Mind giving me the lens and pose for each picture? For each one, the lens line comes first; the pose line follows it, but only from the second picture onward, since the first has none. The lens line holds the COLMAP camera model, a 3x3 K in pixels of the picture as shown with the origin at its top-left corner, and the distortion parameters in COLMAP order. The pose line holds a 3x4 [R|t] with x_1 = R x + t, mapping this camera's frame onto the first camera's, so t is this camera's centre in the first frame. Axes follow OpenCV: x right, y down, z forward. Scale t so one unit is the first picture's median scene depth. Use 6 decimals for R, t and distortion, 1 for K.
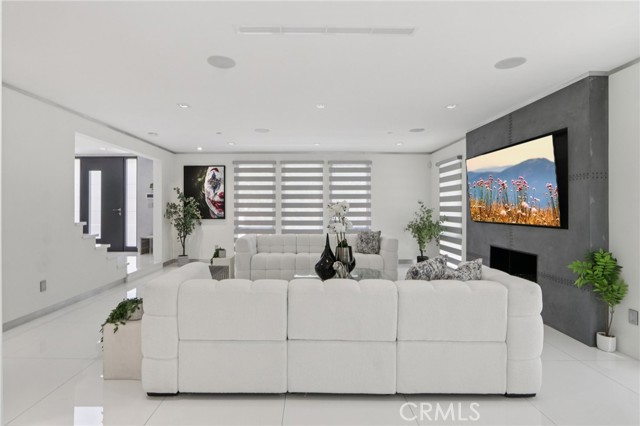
lens RADIAL K [[302.6, 0, 315.2], [0, 302.6, 211.7], [0, 0, 1]] dist [-0.018008, 0.003002]
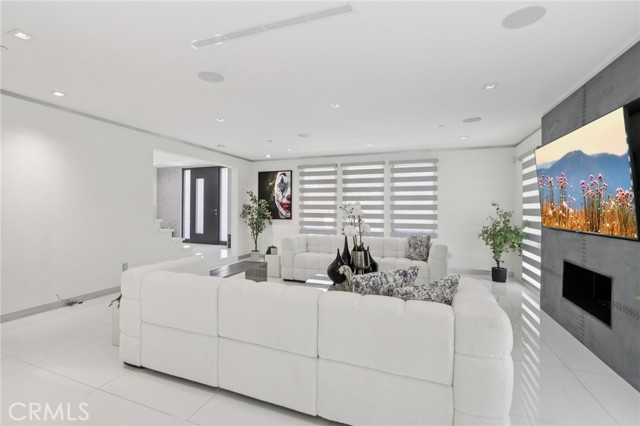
lens RADIAL K [[291.1, 0, 315.9], [0, 291.1, 213.1], [0, 0, 1]] dist [-0.012997, 0.001699]
pose [[0.934721, 0.010730, -0.355220, 0.166702], [-0.011285, 0.999936, 0.000509, -0.000320], [0.355202, 0.003533, 0.934783, 0.055870]]
